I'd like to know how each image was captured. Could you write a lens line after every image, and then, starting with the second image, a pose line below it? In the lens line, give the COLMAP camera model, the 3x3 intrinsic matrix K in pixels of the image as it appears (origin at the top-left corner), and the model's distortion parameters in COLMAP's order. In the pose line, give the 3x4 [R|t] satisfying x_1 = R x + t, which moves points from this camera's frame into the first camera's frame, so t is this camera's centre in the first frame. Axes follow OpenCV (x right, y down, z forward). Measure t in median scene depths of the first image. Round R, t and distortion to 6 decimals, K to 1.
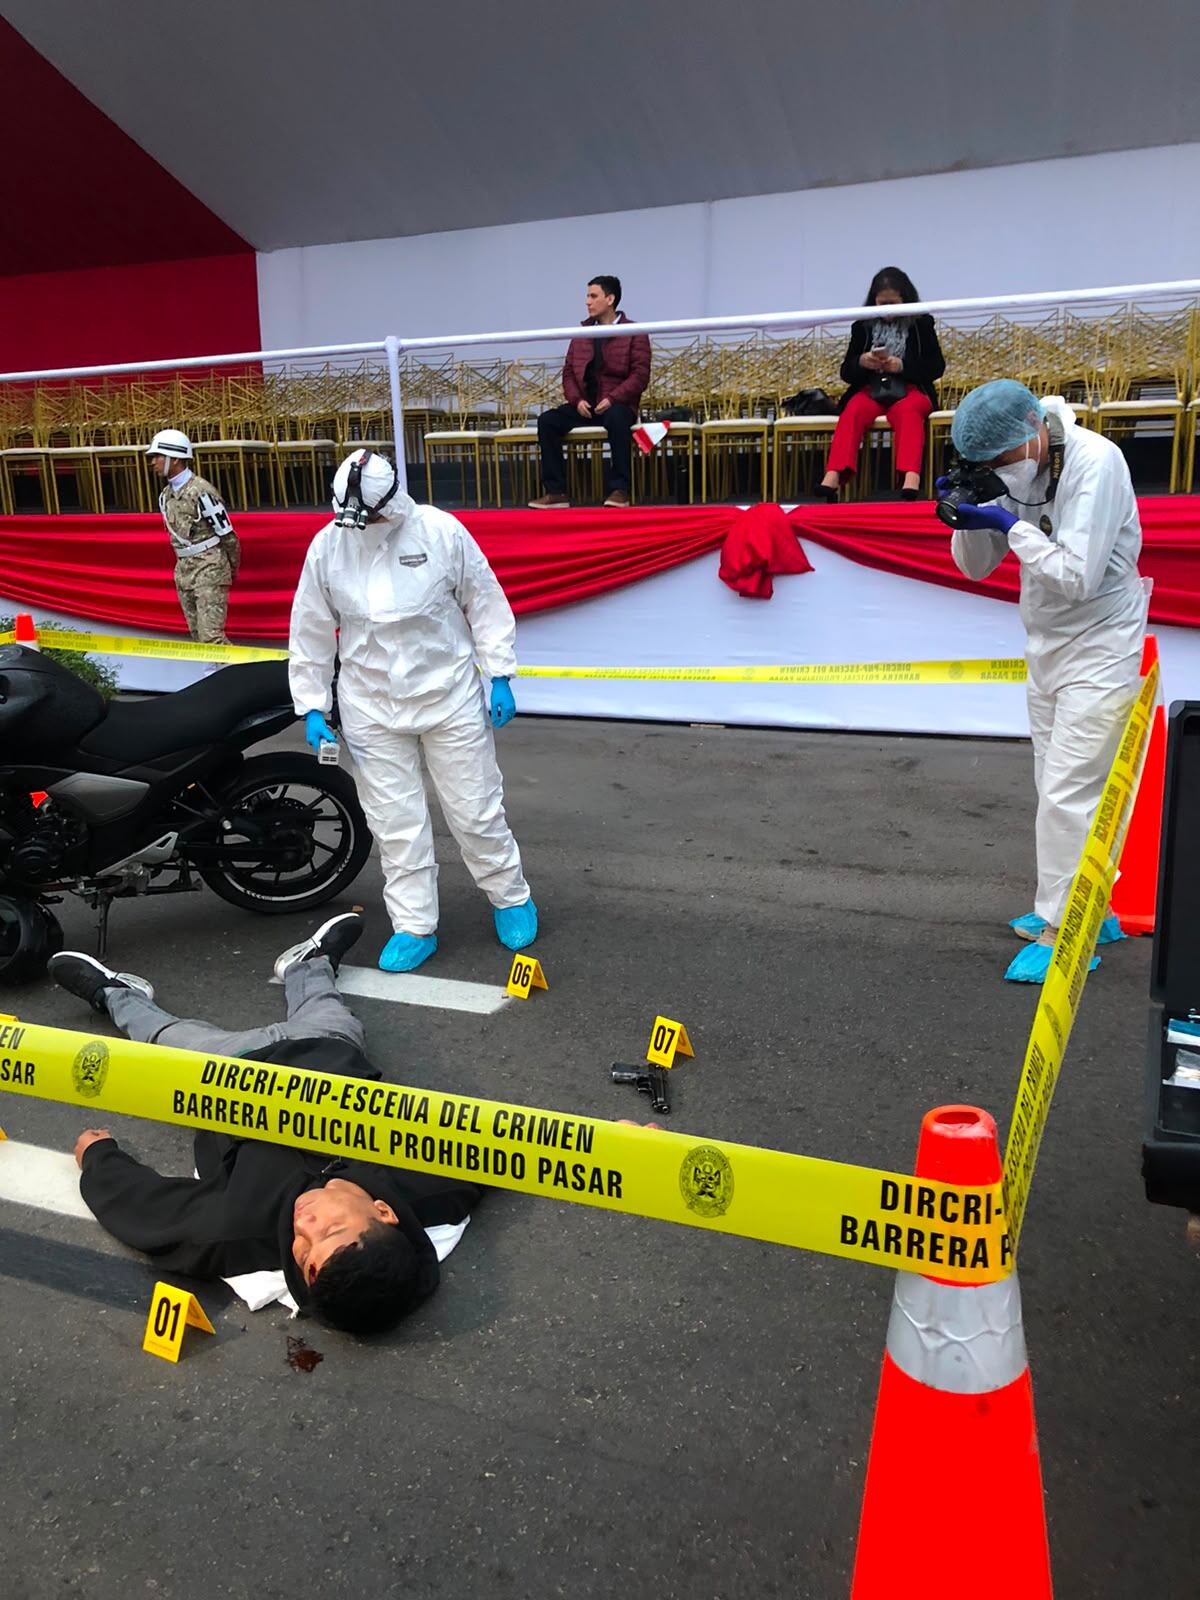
lens RADIAL K [[1294.6, 0, 600.0], [0, 1294.6, 800.0], [0, 0, 1]] dist [0.065345, -0.172439]
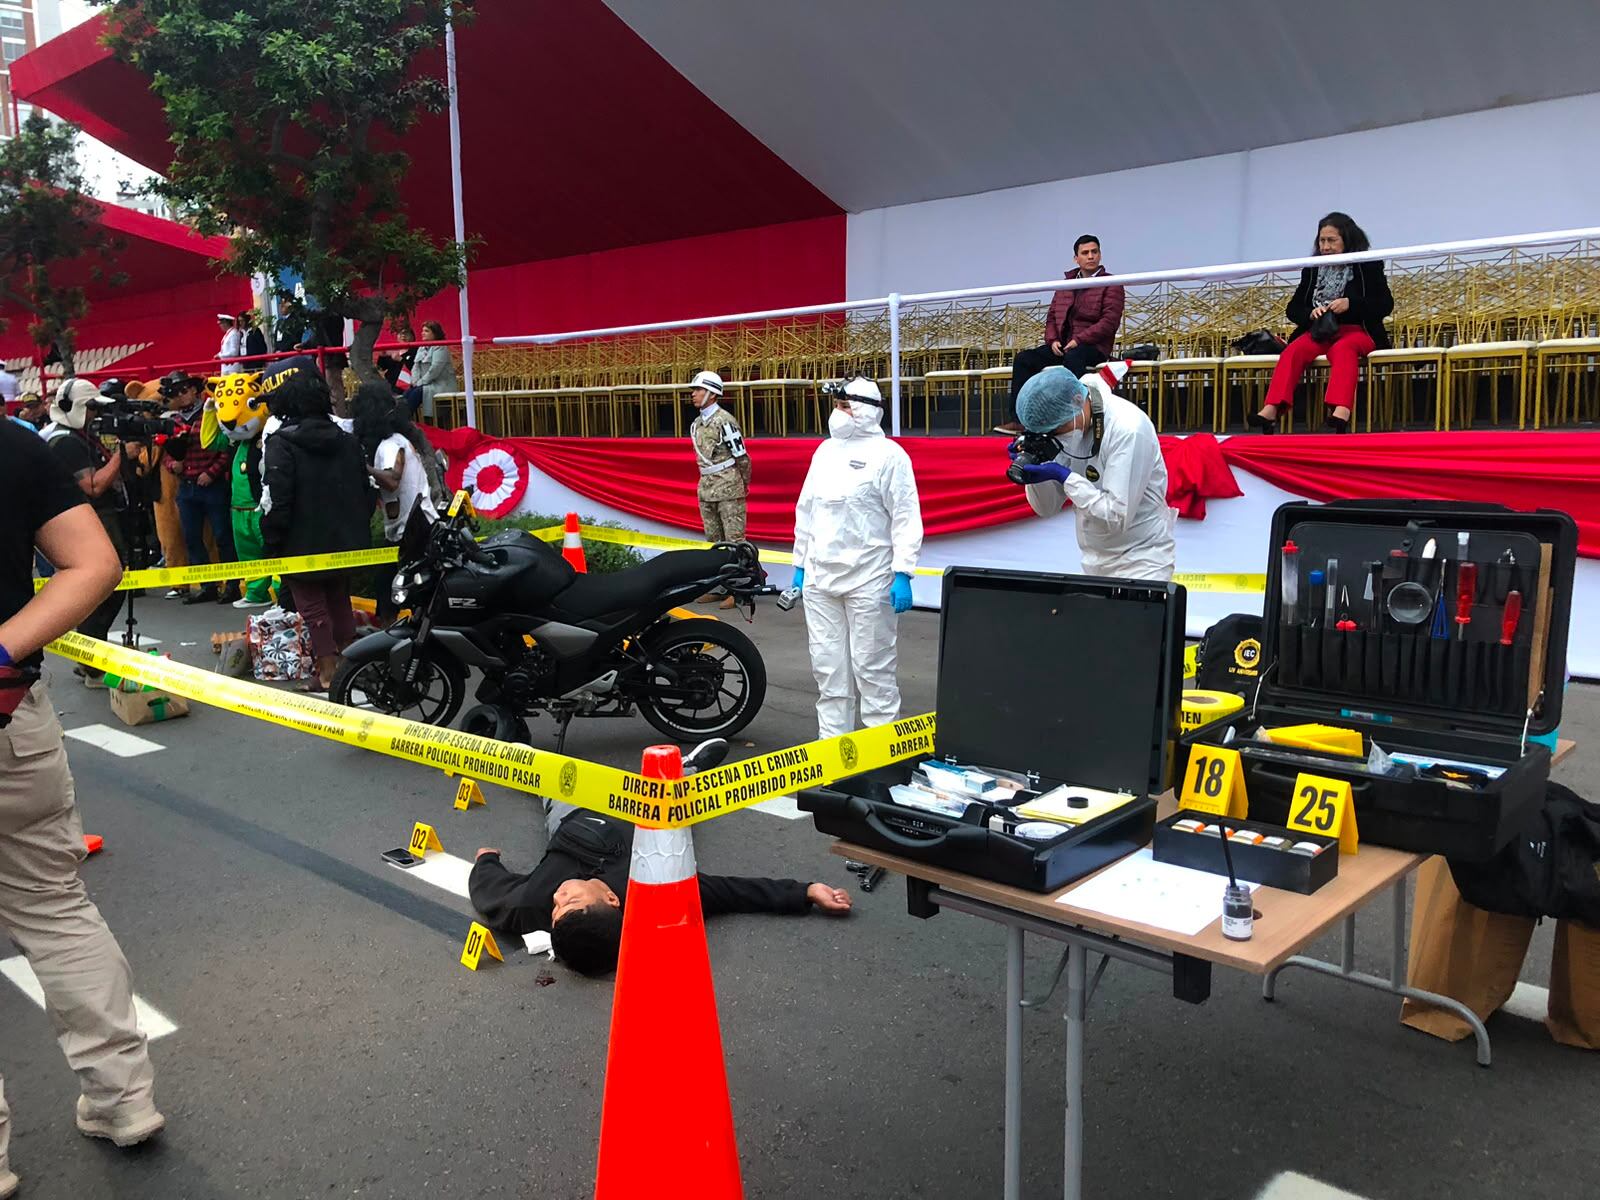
lens RADIAL K [[1327.4, 0, 800.1], [0, 1327.4, 632.0], [0, 0, 1]] dist [-0.003181, -0.006218]
pose [[0.937372, 0.059371, -0.343233, 0.208693], [-0.084298, 0.994742, -0.058152, 0.031269], [0.337976, 0.083444, 0.937448, -0.147690]]
